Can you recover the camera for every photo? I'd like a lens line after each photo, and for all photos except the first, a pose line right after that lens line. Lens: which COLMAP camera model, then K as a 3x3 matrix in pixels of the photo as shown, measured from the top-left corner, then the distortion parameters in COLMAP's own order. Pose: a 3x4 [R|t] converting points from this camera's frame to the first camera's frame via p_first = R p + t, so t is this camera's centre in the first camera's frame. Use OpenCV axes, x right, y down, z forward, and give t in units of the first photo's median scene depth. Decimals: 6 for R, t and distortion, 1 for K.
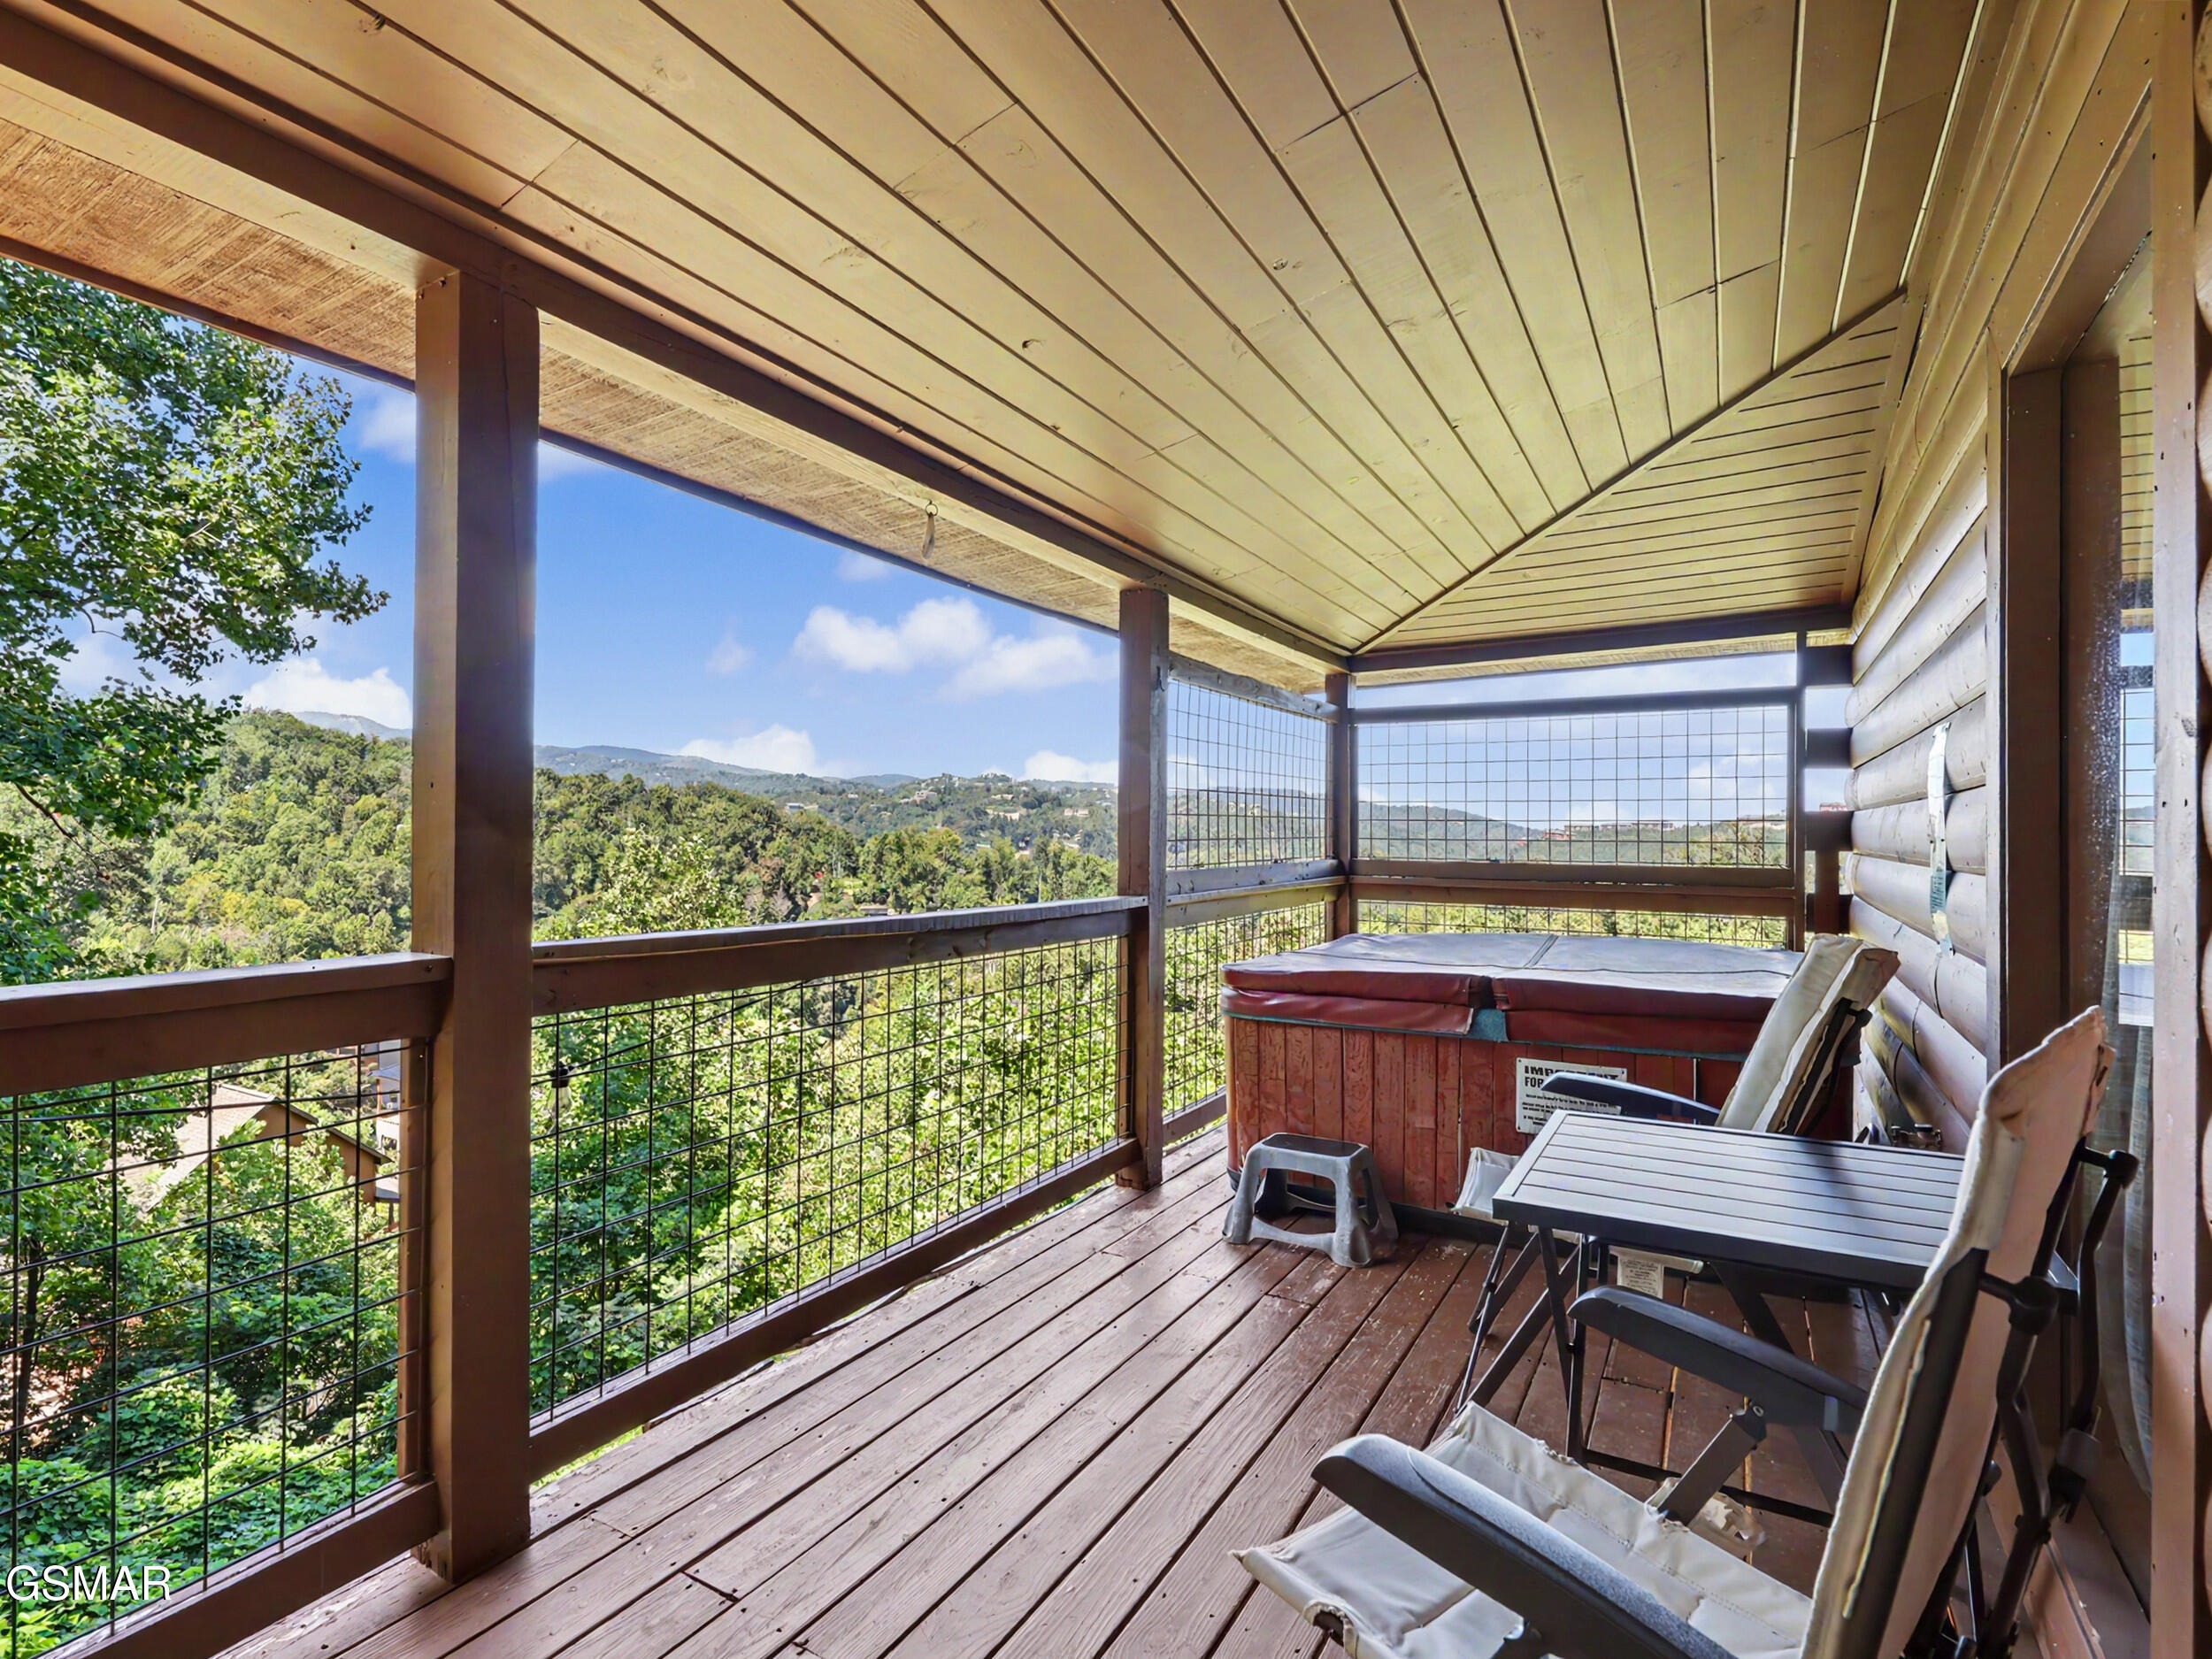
lens RADIAL K [[1095.5, 0, 1102.6], [0, 1095.5, 822.2], [0, 0, 1]] dist [0.020367, -0.000201]
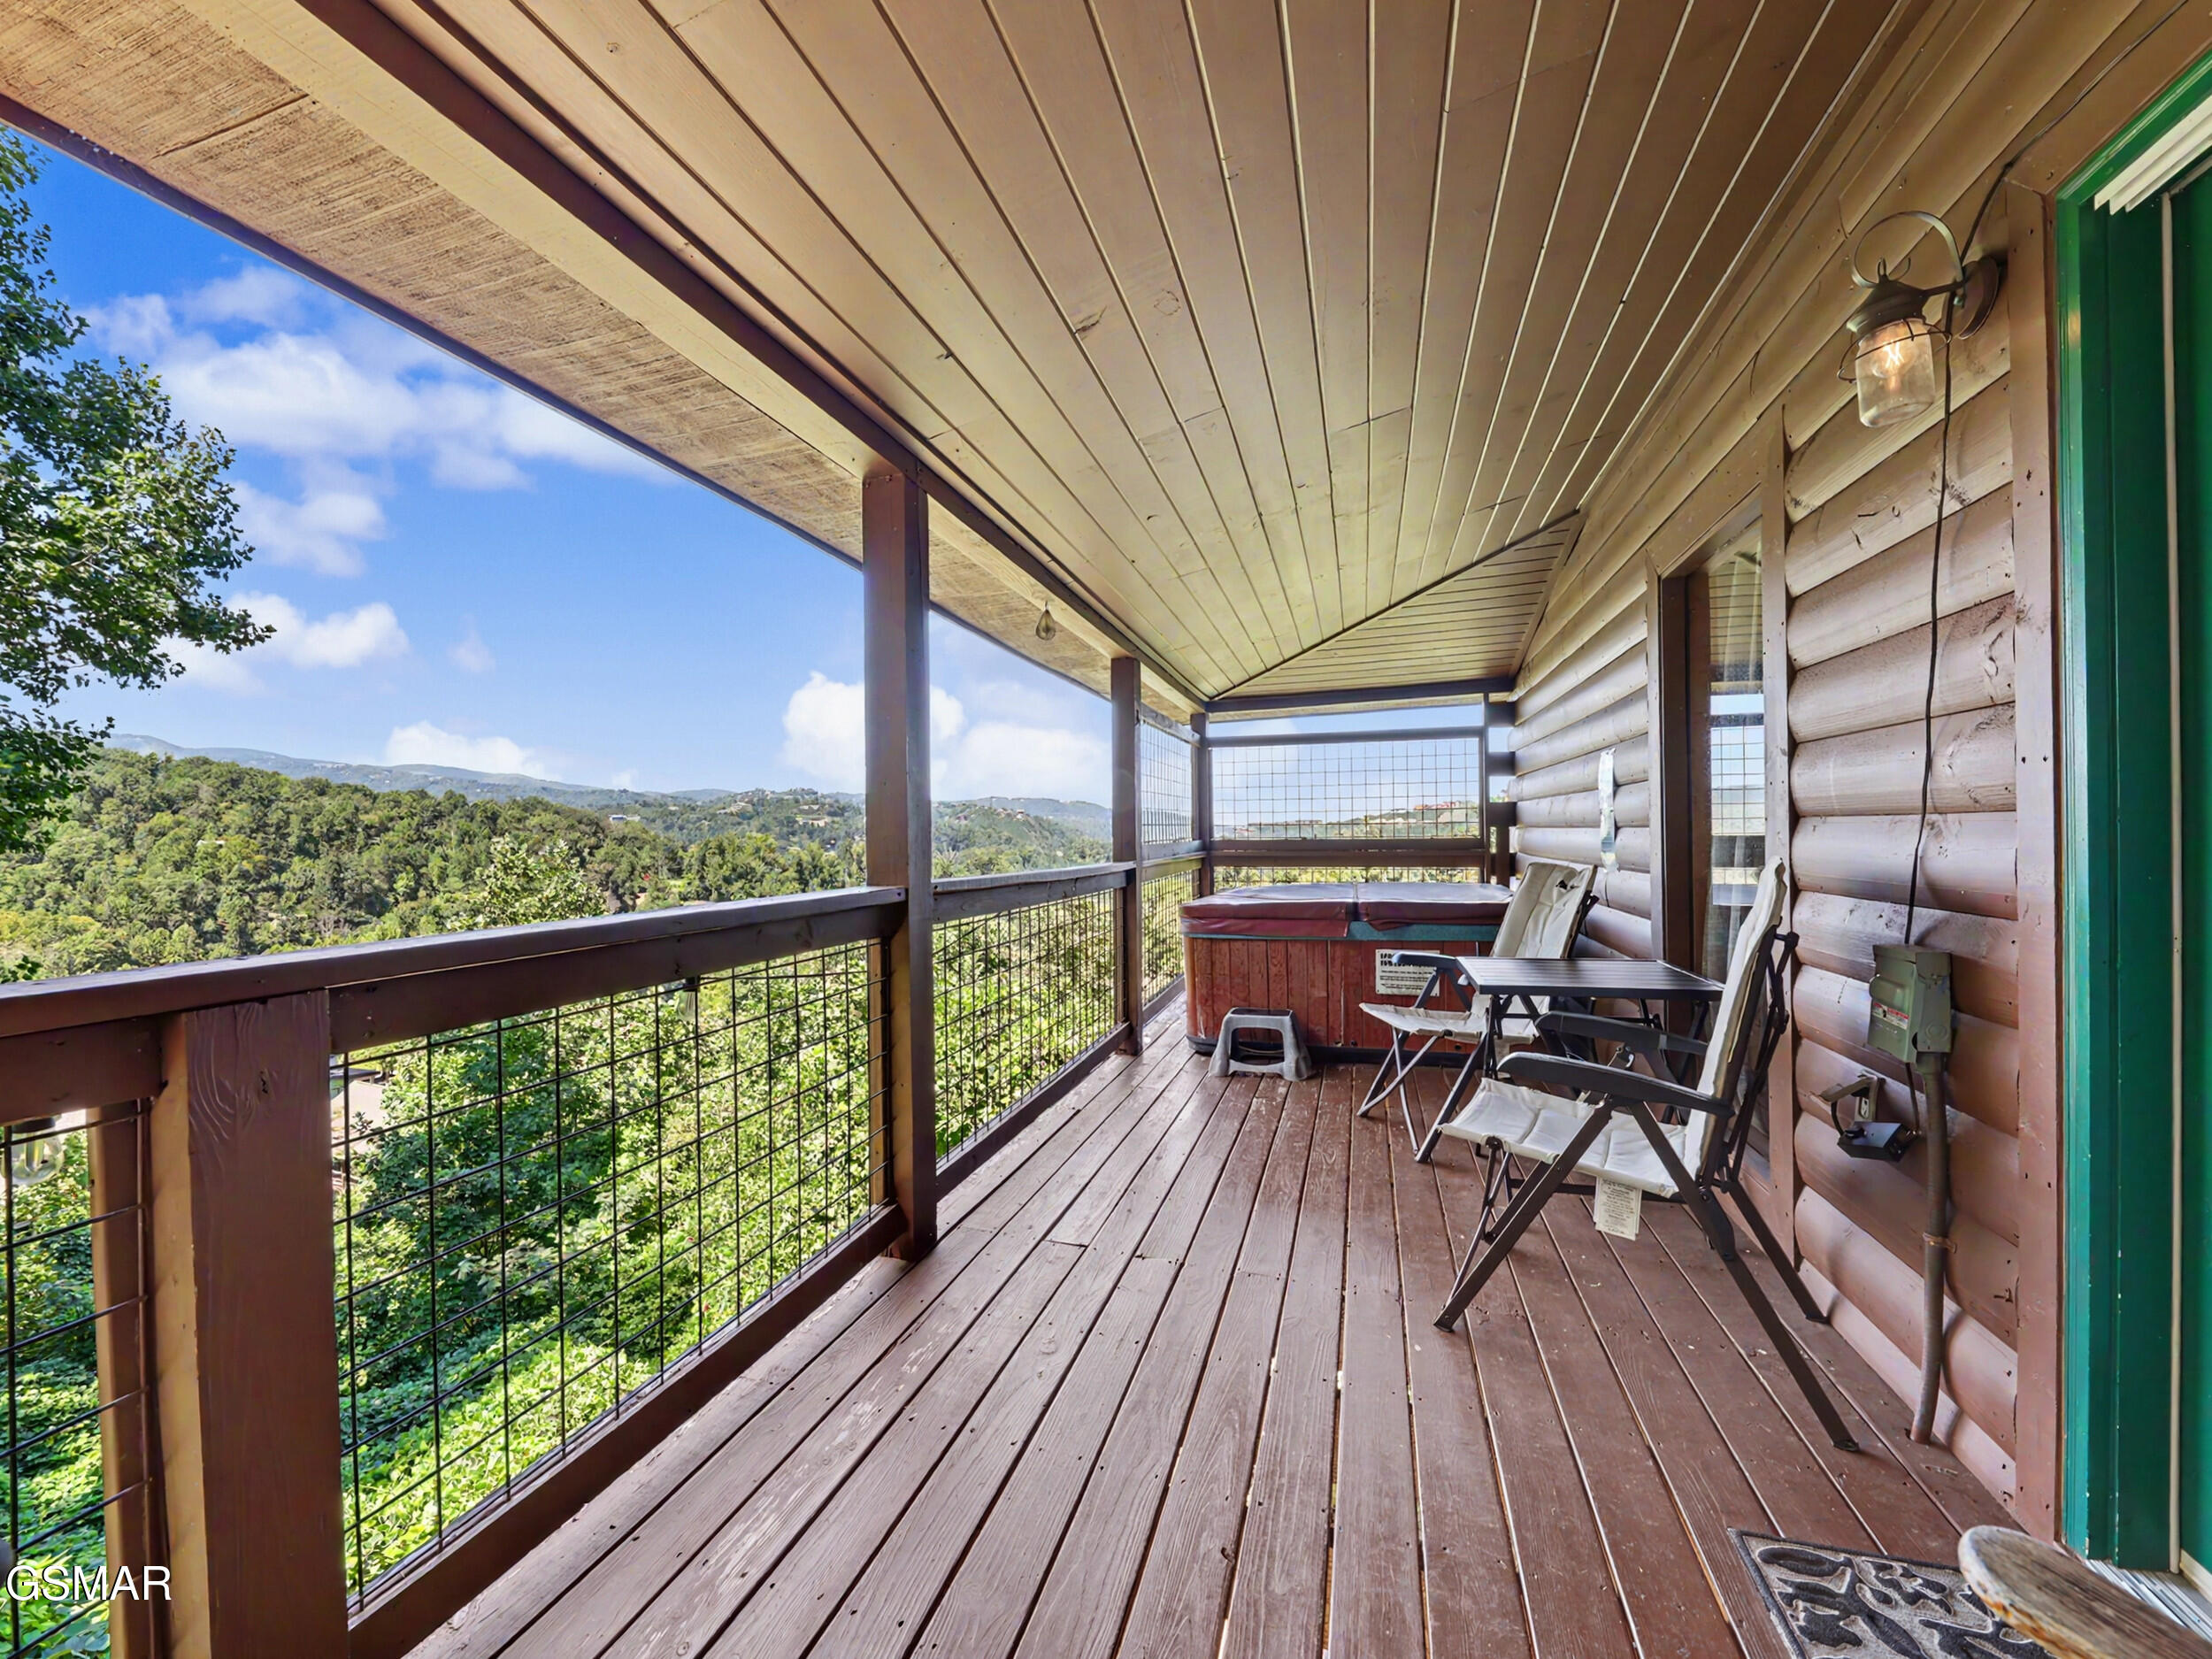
lens RADIAL K [[879.7, 0, 1097.5], [0, 879.7, 826.9], [0, 0, 1]] dist [0.020399, -0.009380]
pose [[0.972535, -0.017417, 0.232105, -0.036235], [0.017091, 0.999848, 0.003413, 0.001833], [-0.232129, 0.000648, 0.972685, -0.021339]]
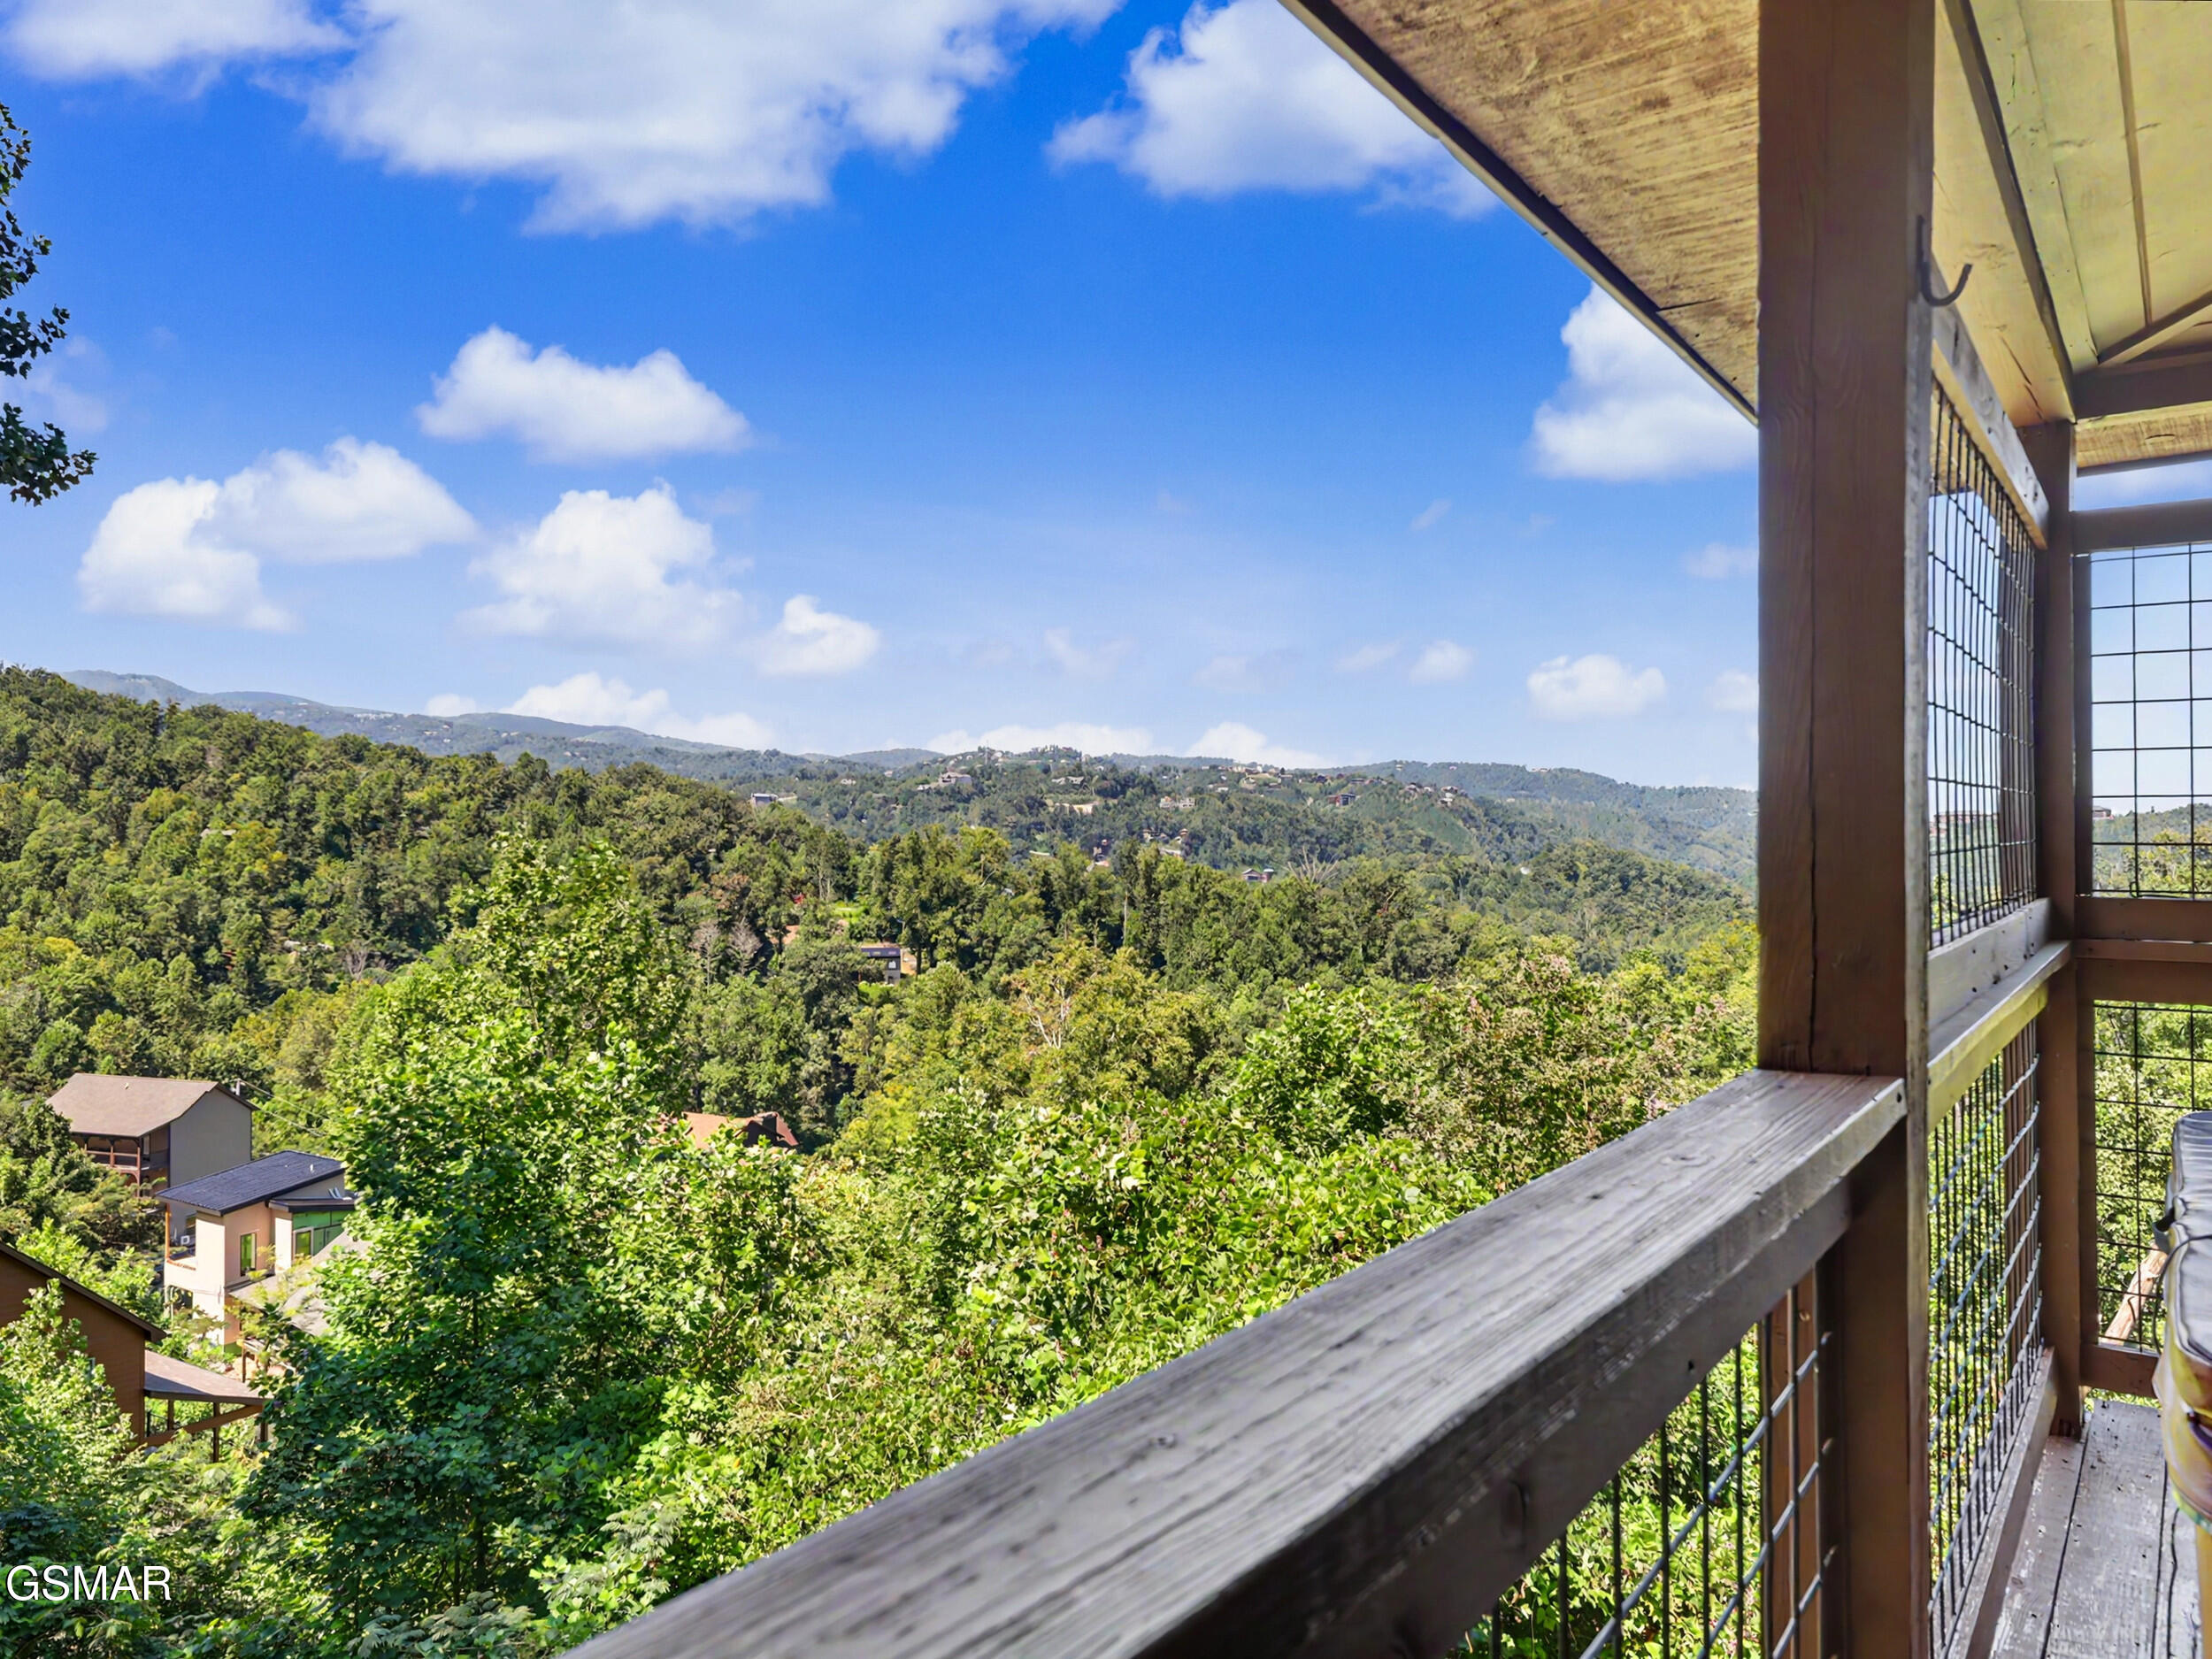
lens RADIAL K [[1601.8, 0, 1106.0], [0, 1601.8, 829.5], [0, 0, 1]] dist [0.015553, 0.003650]
pose [[0.997845, -0.009521, -0.064926, -0.015553], [0.009998, 0.999925, 0.007015, 0.001253], [0.064854, -0.007649, 0.997865, 0.078837]]
